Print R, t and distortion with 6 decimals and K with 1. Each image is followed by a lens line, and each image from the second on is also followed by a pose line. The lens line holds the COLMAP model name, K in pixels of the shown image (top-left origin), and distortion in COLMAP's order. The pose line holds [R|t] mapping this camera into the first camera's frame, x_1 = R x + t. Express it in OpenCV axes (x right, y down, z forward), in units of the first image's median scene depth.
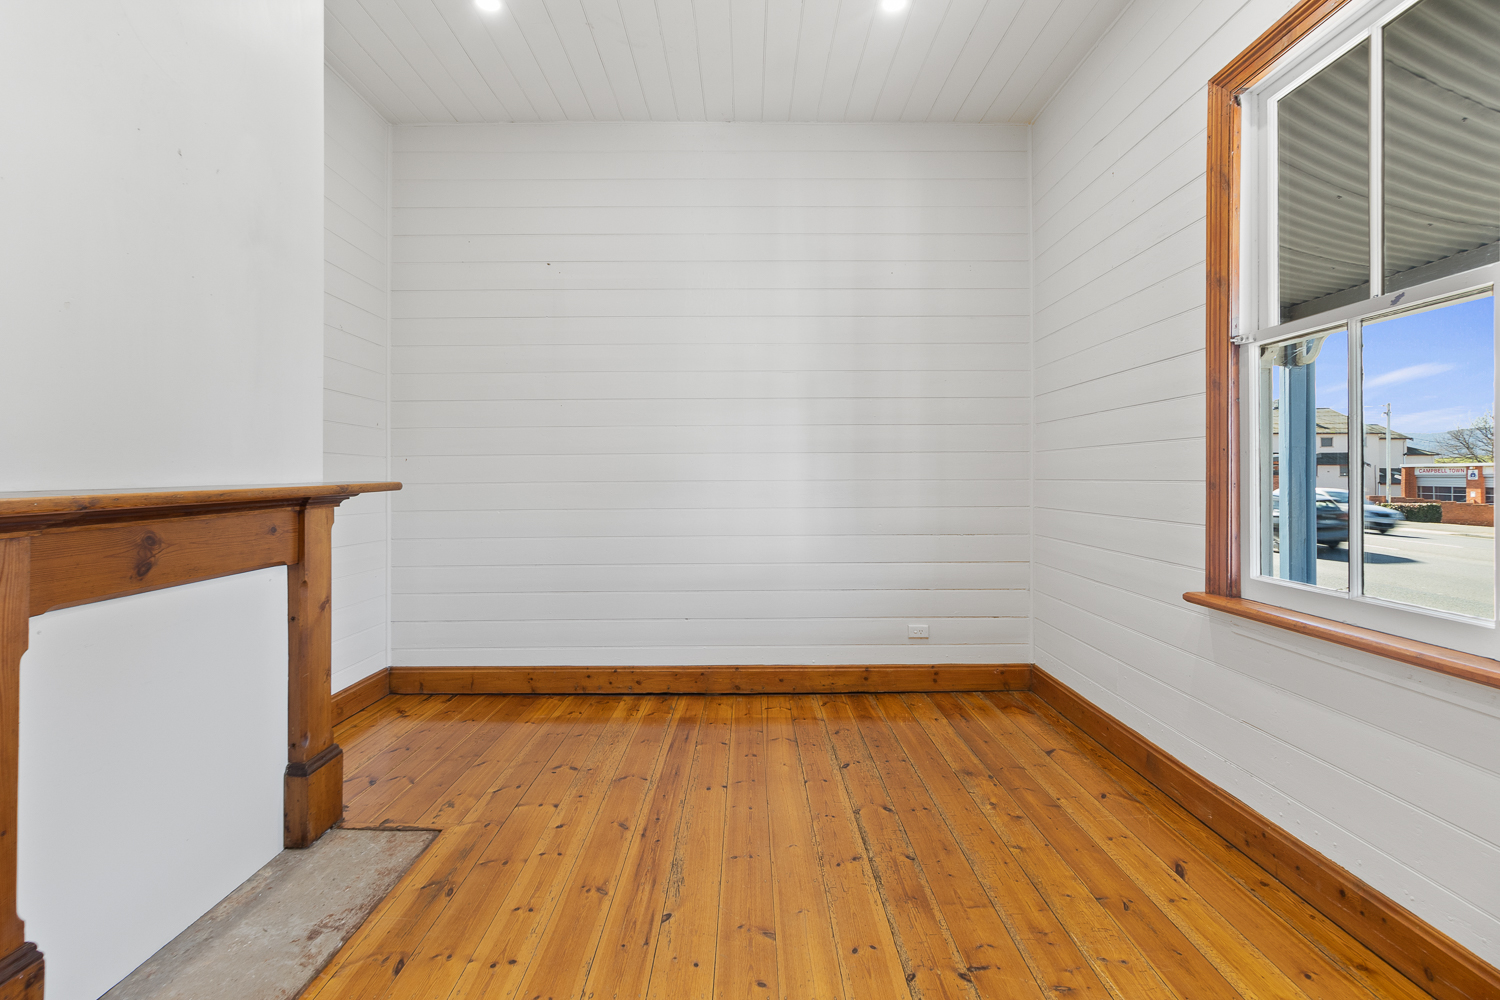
lens RADIAL K [[691.7, 0, 756.3], [0, 691.7, 494.1], [0, 0, 1]] dist [0.001614, 0.000078]
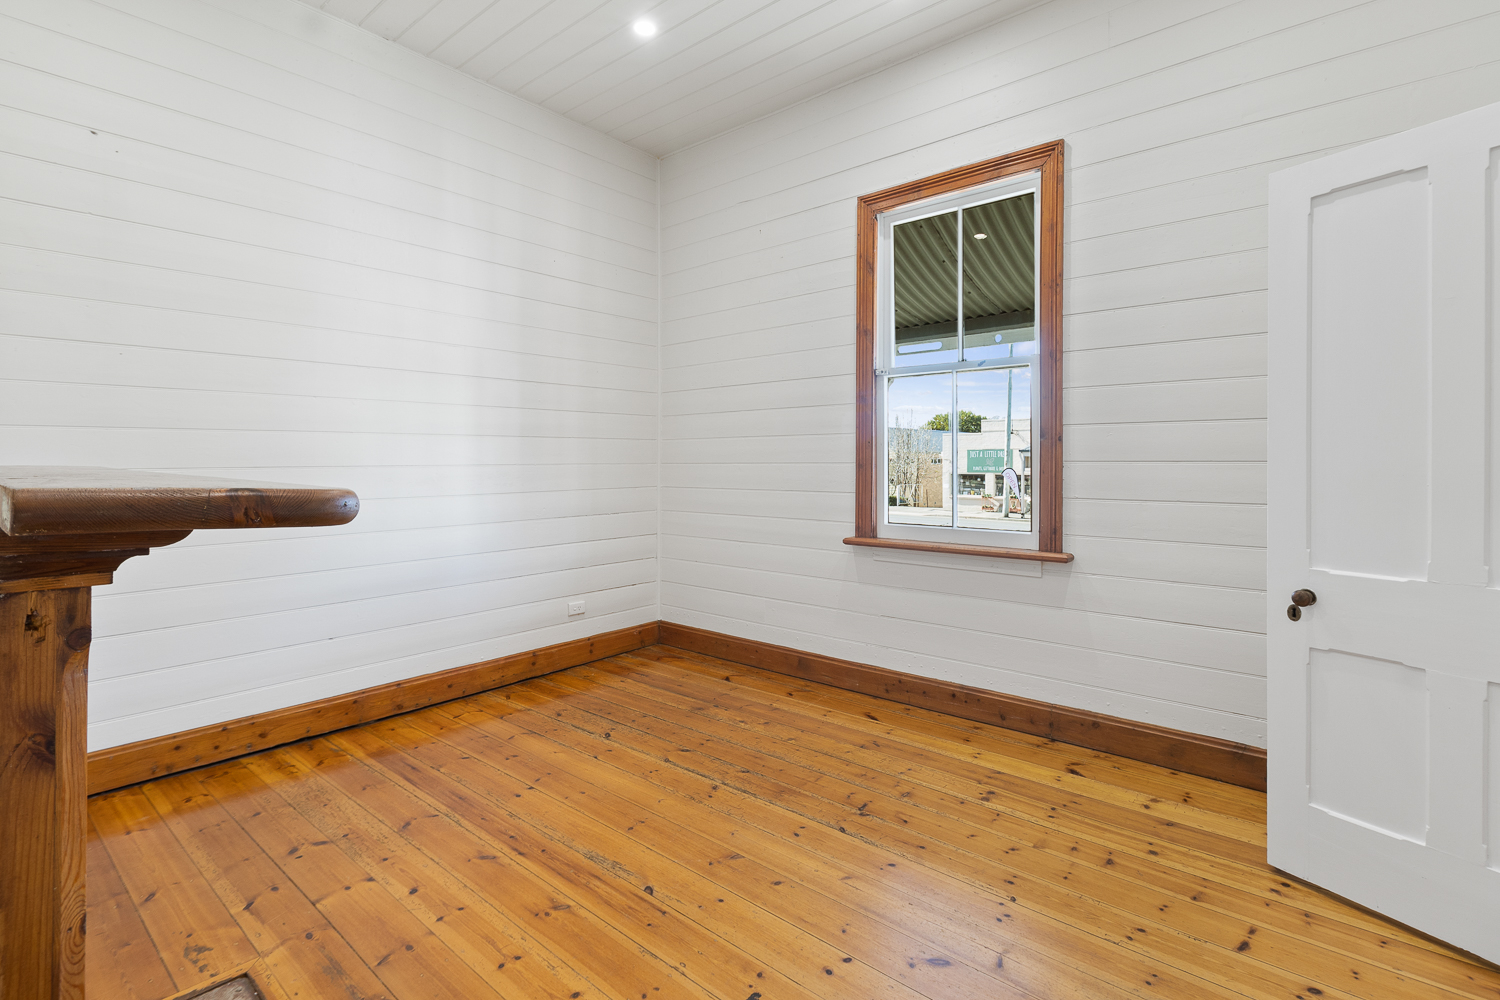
lens RADIAL K [[702.0, 0, 744.2], [0, 702.0, 491.7], [0, 0, 1]] dist [-0.000223, 0.000199]
pose [[0.661169, -0.034101, 0.749461, -0.431520], [0.022274, 0.999418, 0.025825, -0.000871], [-0.749906, -0.000381, 0.661544, 0.112411]]
